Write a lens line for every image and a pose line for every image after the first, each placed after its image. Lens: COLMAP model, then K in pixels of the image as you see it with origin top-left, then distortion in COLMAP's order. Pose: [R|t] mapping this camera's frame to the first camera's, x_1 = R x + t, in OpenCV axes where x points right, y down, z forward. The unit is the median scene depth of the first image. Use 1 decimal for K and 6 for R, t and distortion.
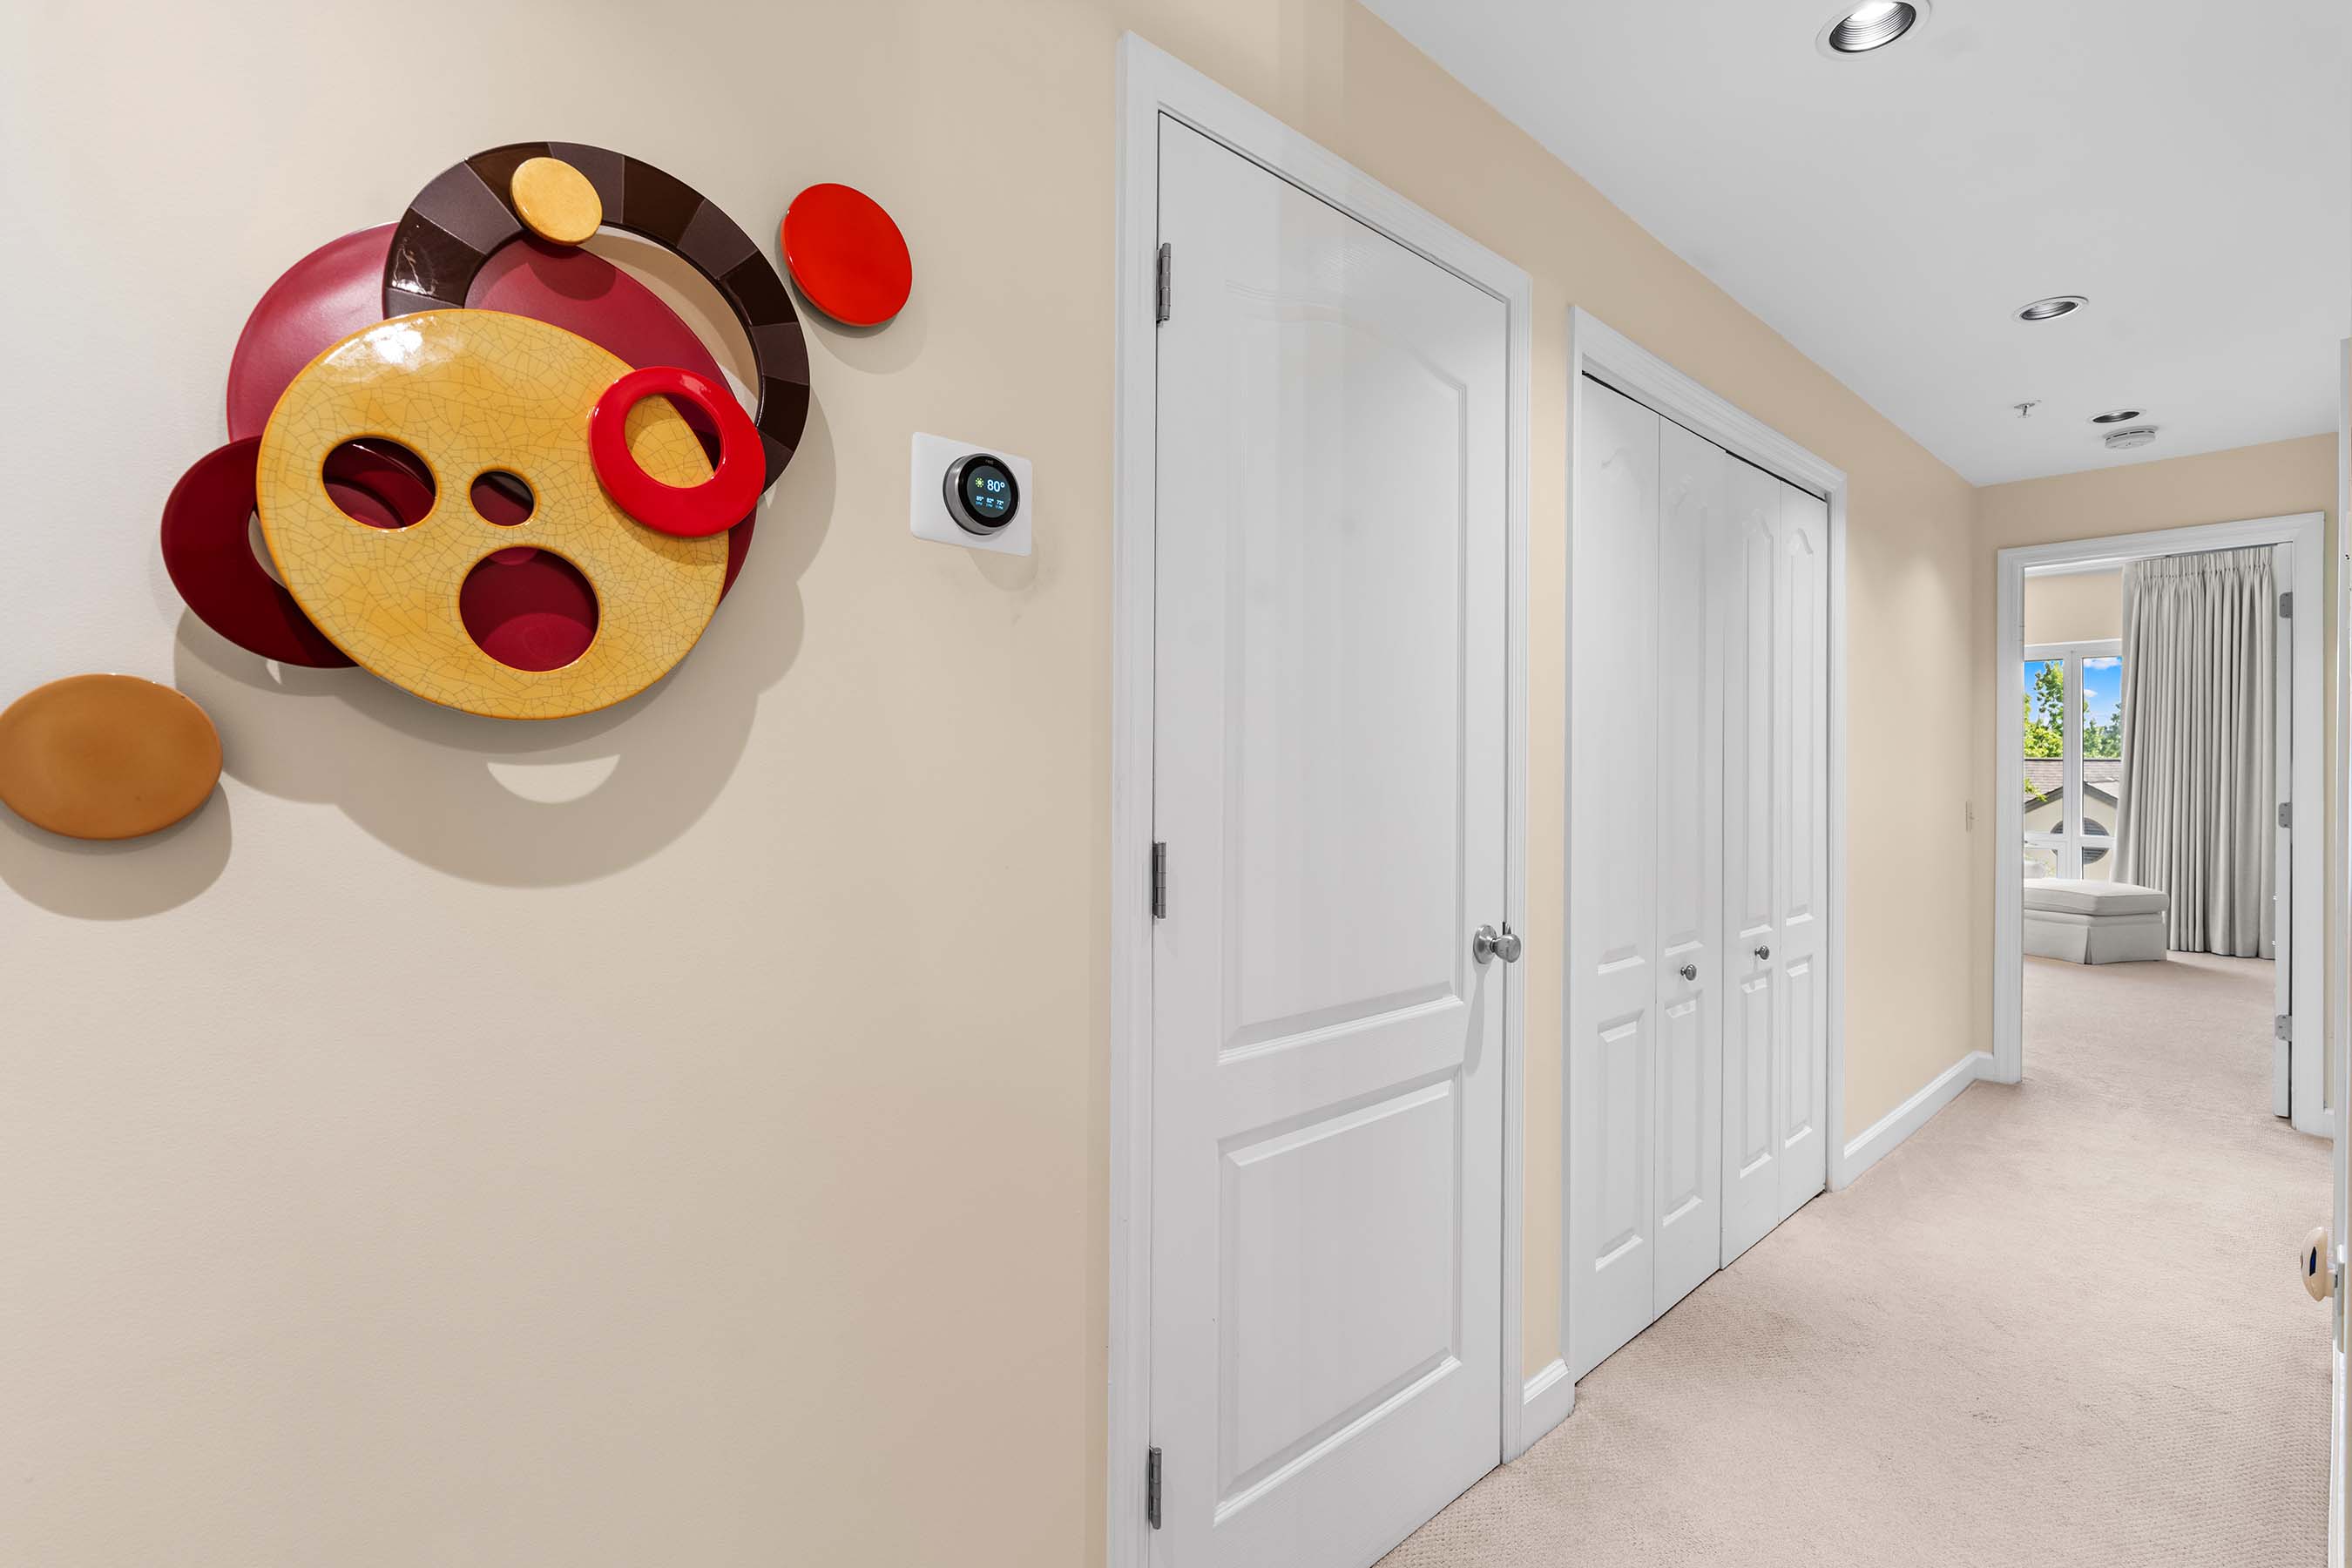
lens RADIAL K [[1067.6, 0, 1187.1], [0, 1067.6, 772.8], [0, 0, 1]] dist [-0.000452, 0.000921]
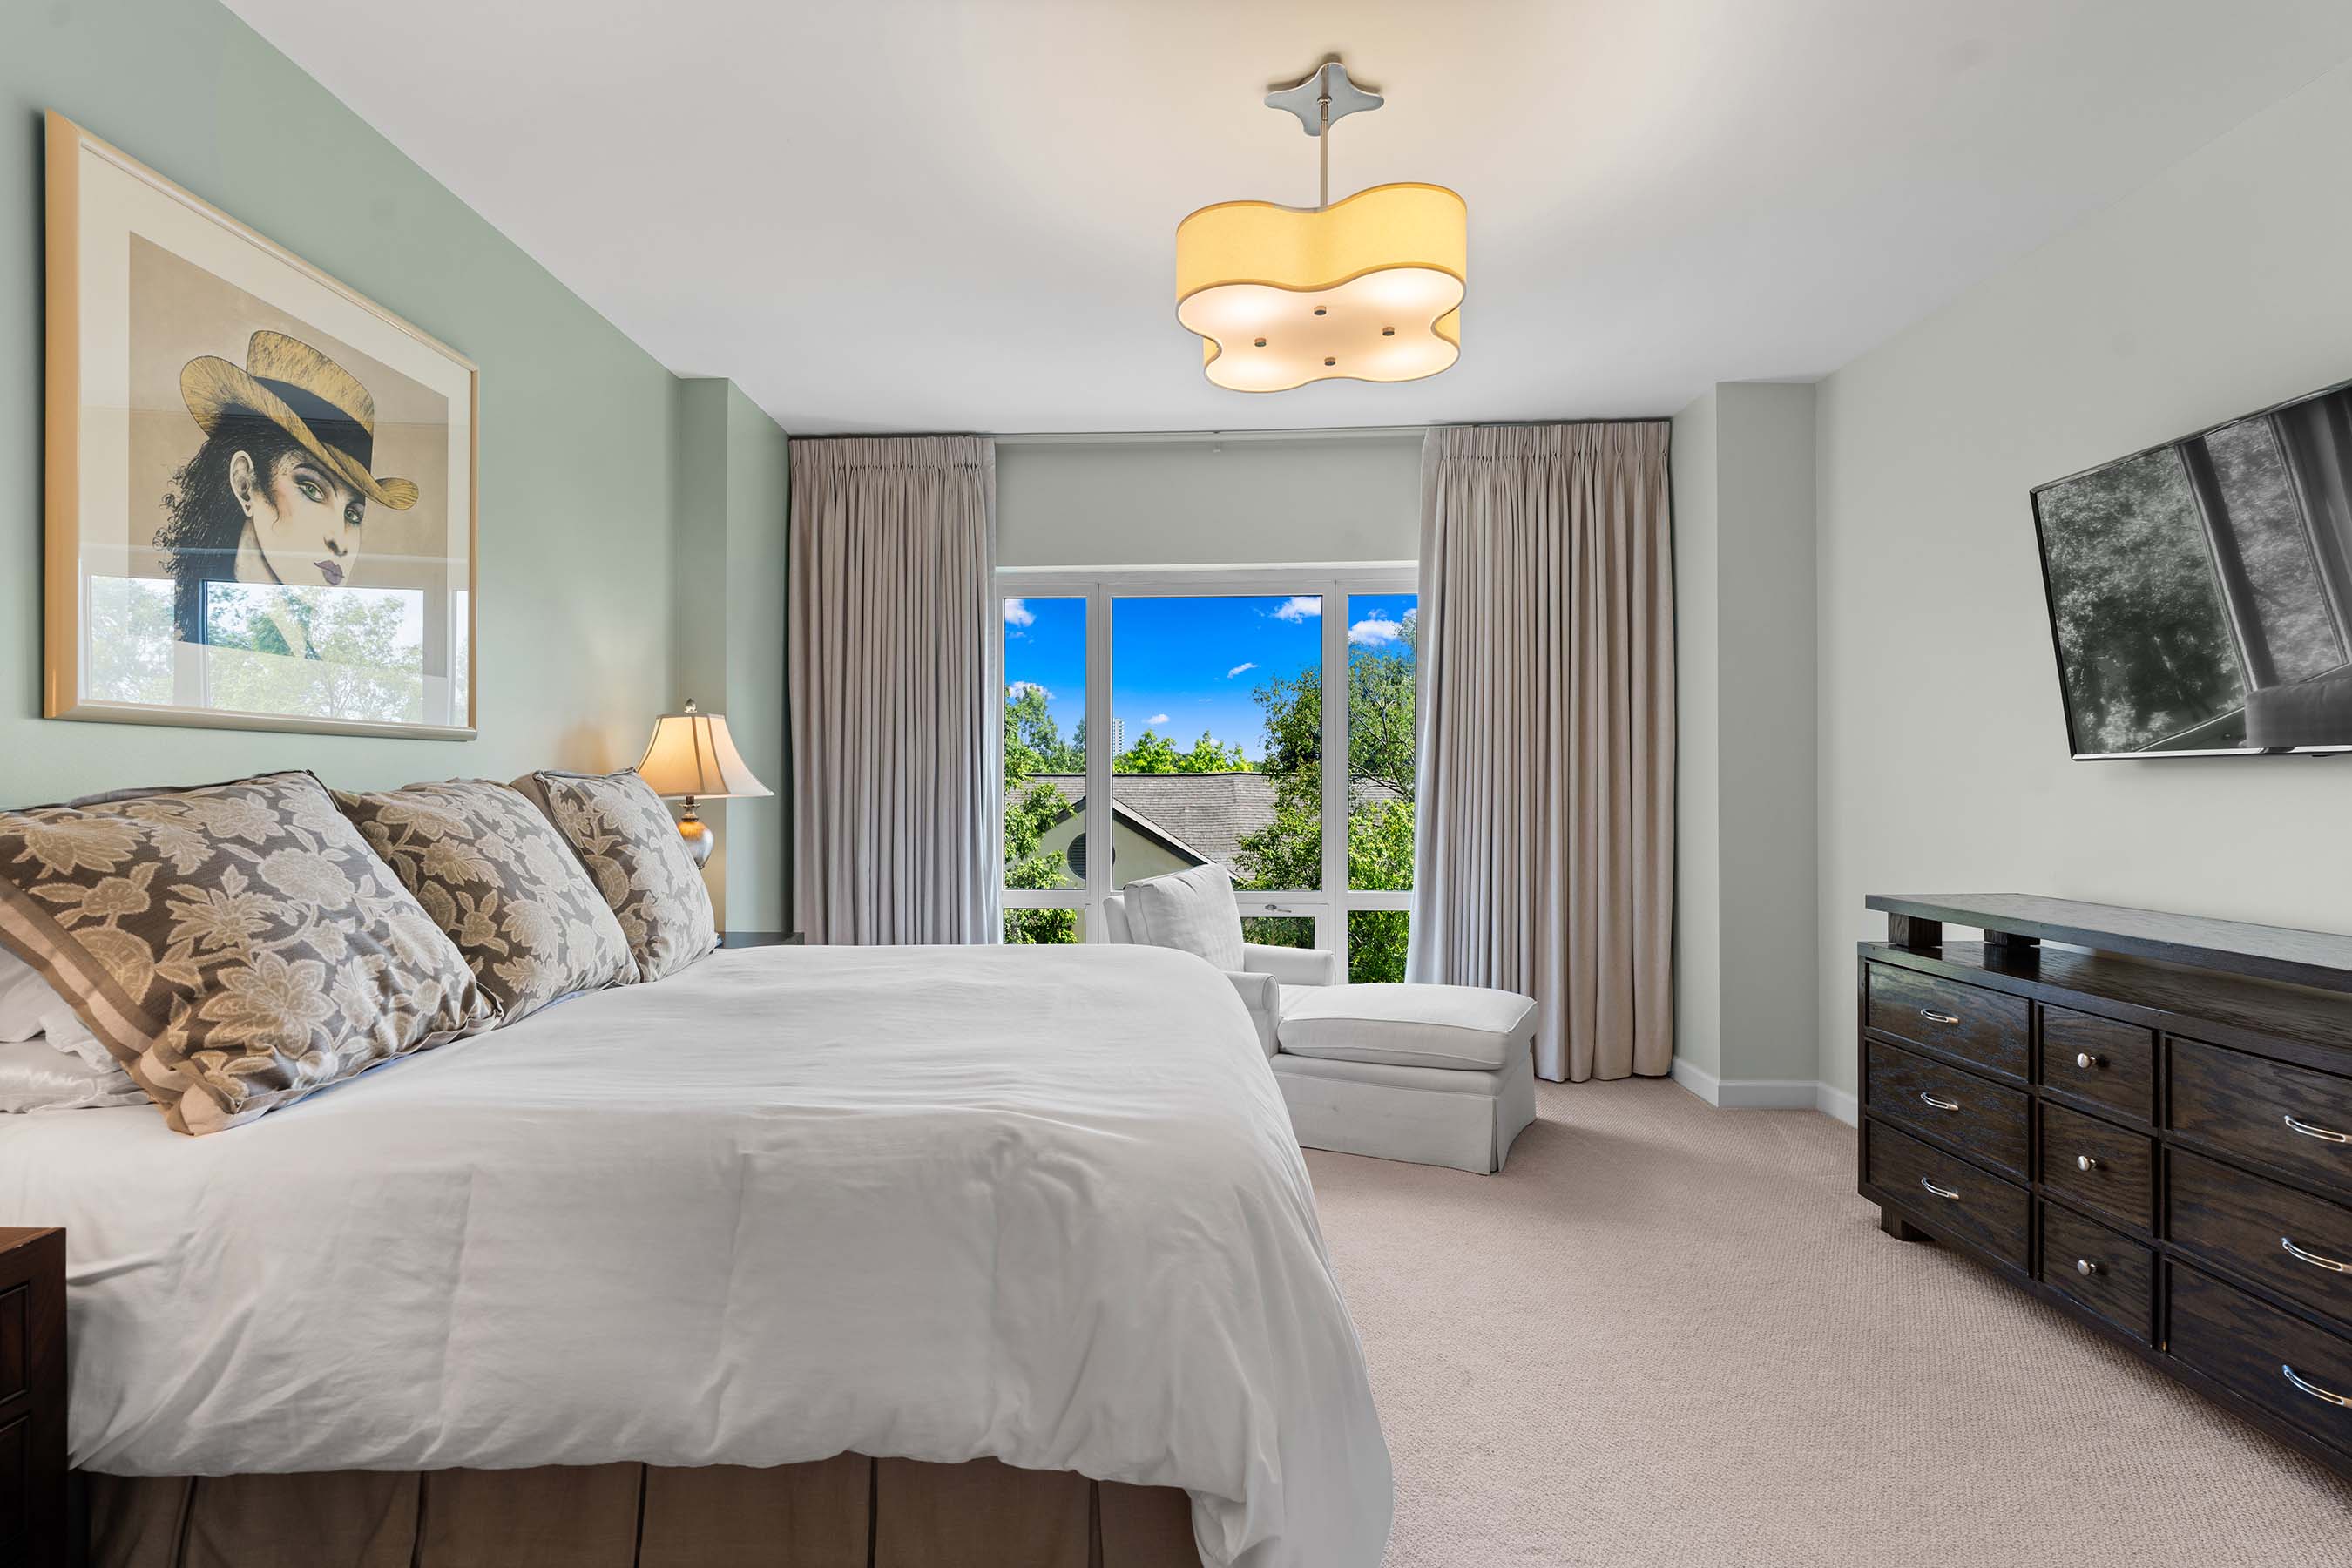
lens RADIAL K [[1130.8, 0, 1179.2], [0, 1130.8, 793.8], [0, 0, 1]] dist [0.000776, 0.000078]
pose [[0.680734, -0.008076, 0.732487, 0.348490], [0.007774, 0.999963, 0.003801, 0.000909], [-0.732490, 0.003107, 0.680771, 0.718071]]
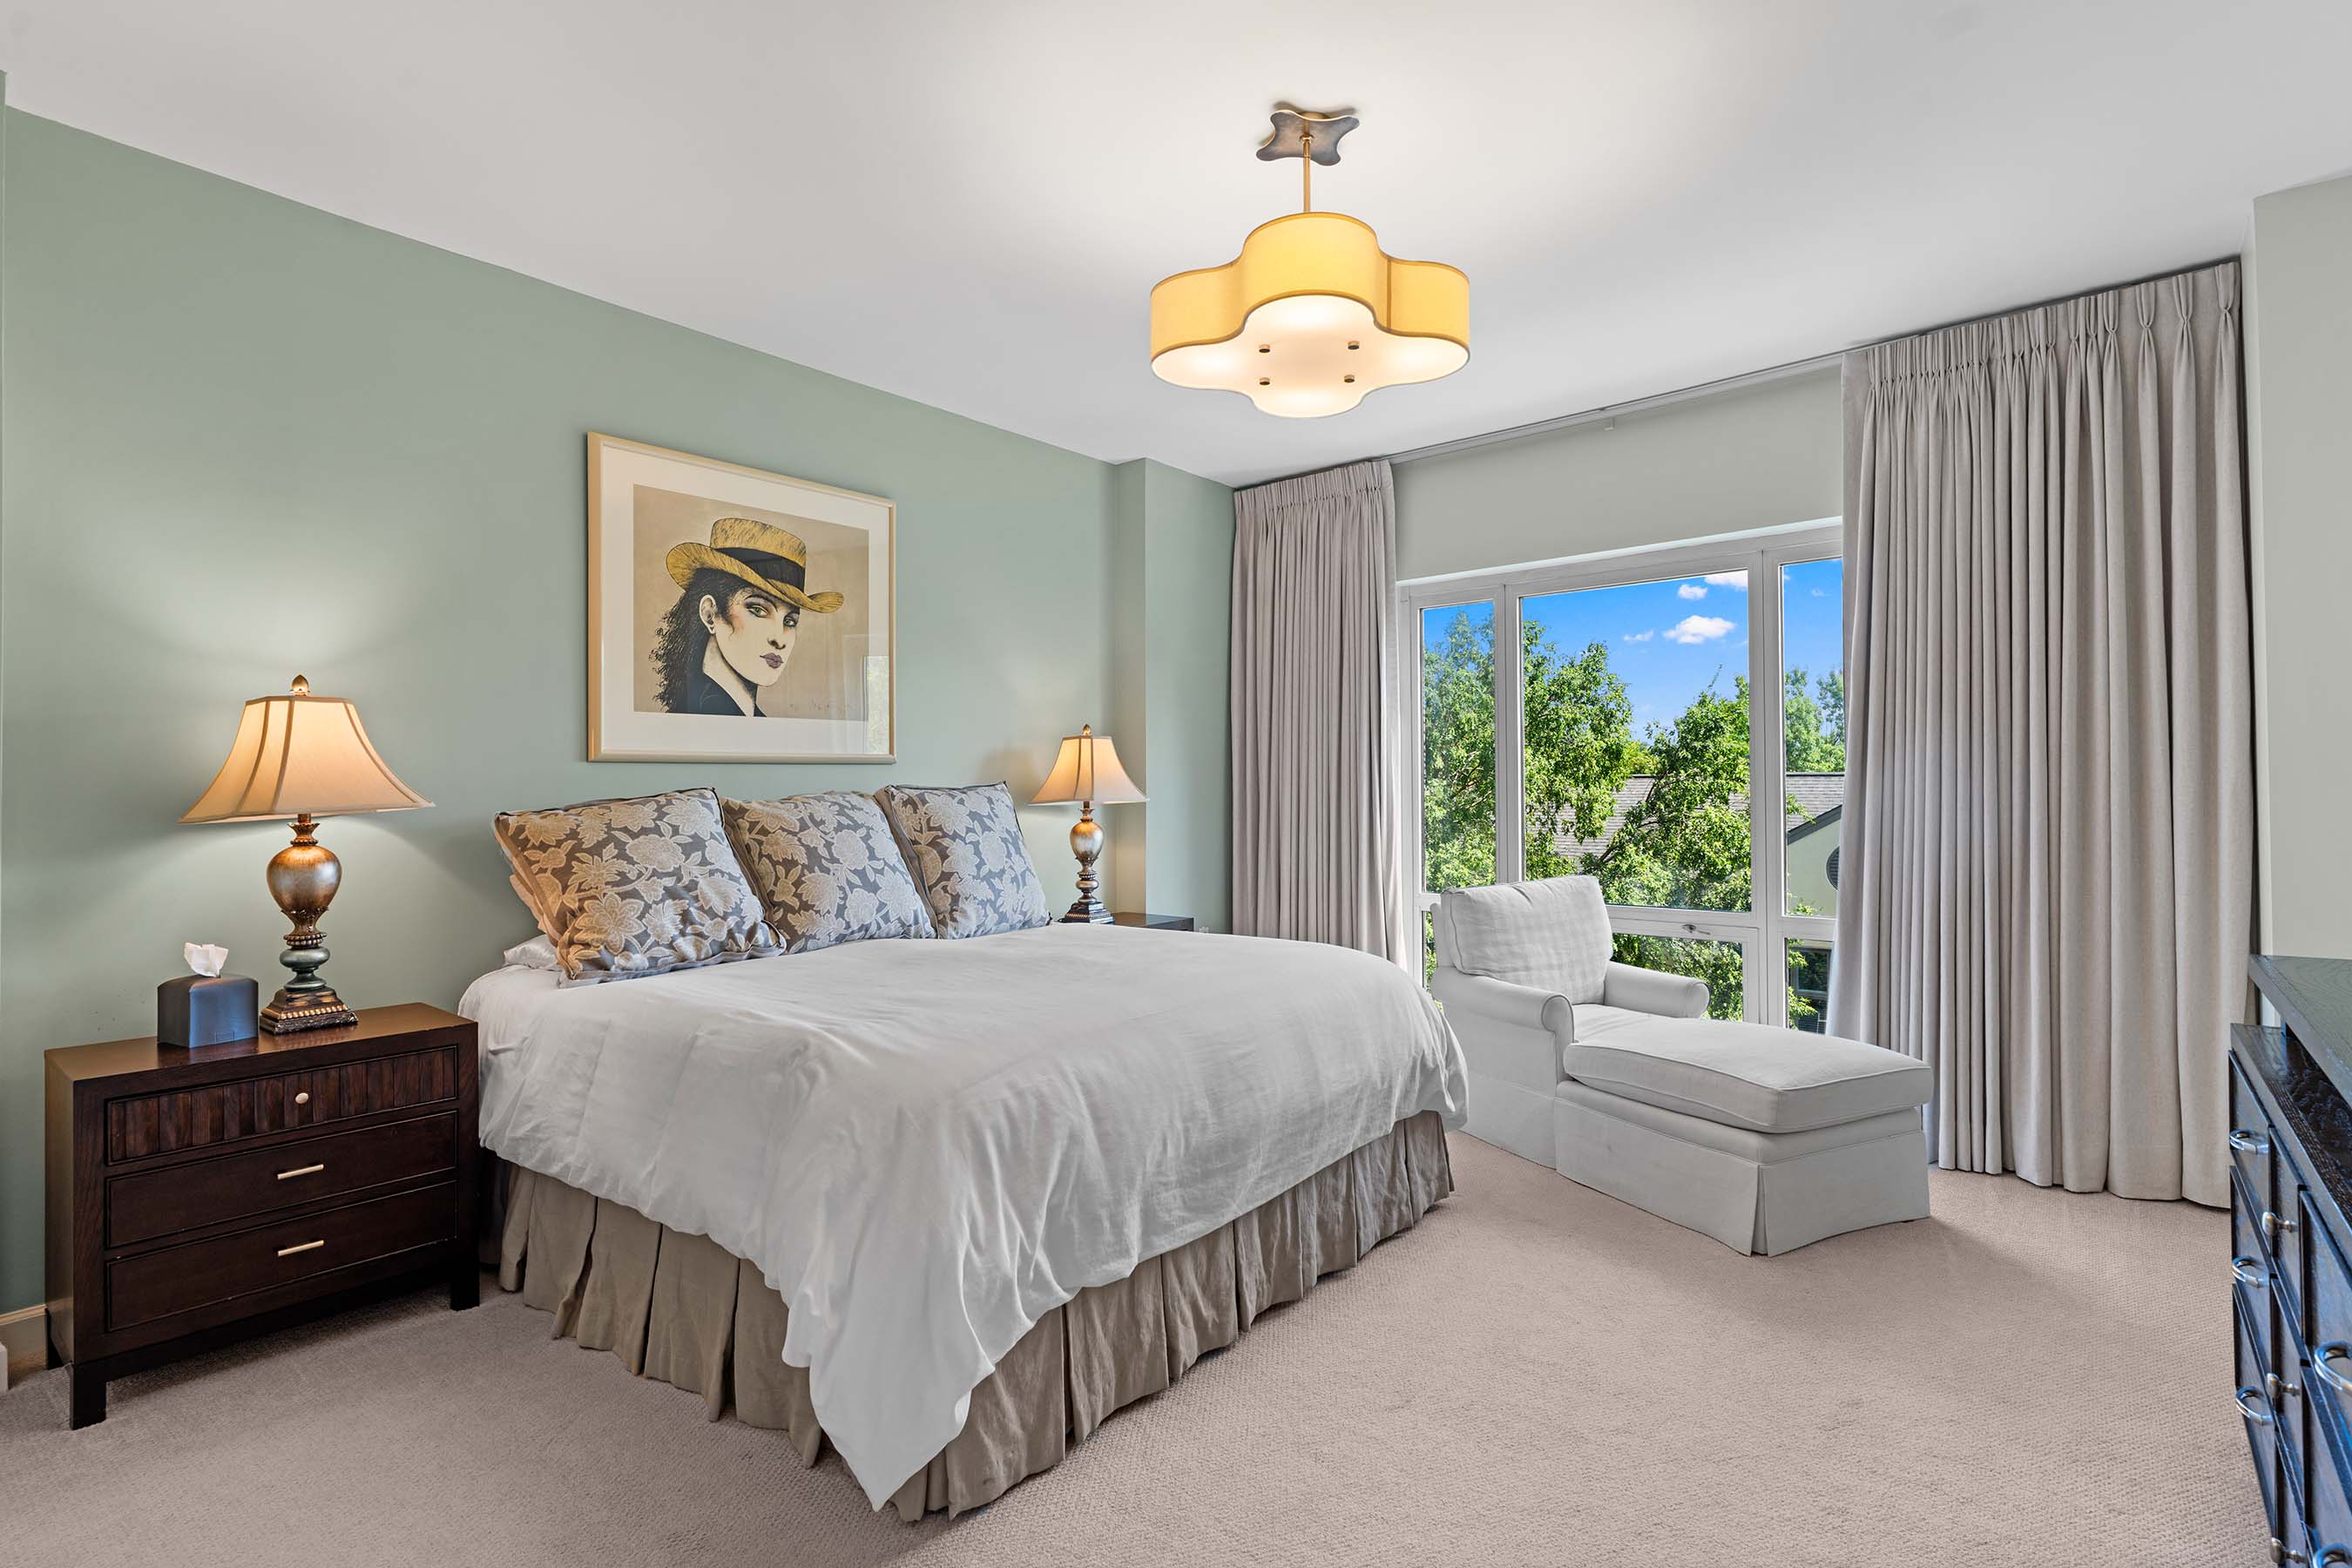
lens RADIAL K [[1149.7, 0, 1188.2], [0, 1149.7, 788.7], [0, 0, 1]] dist [-0.001298, -0.000227]
pose [[0.988077, -0.008366, 0.153734, 0.535630], [0.009665, 0.999924, -0.007705, 0.000329], [-0.153658, 0.009099, 0.988082, 0.568821]]
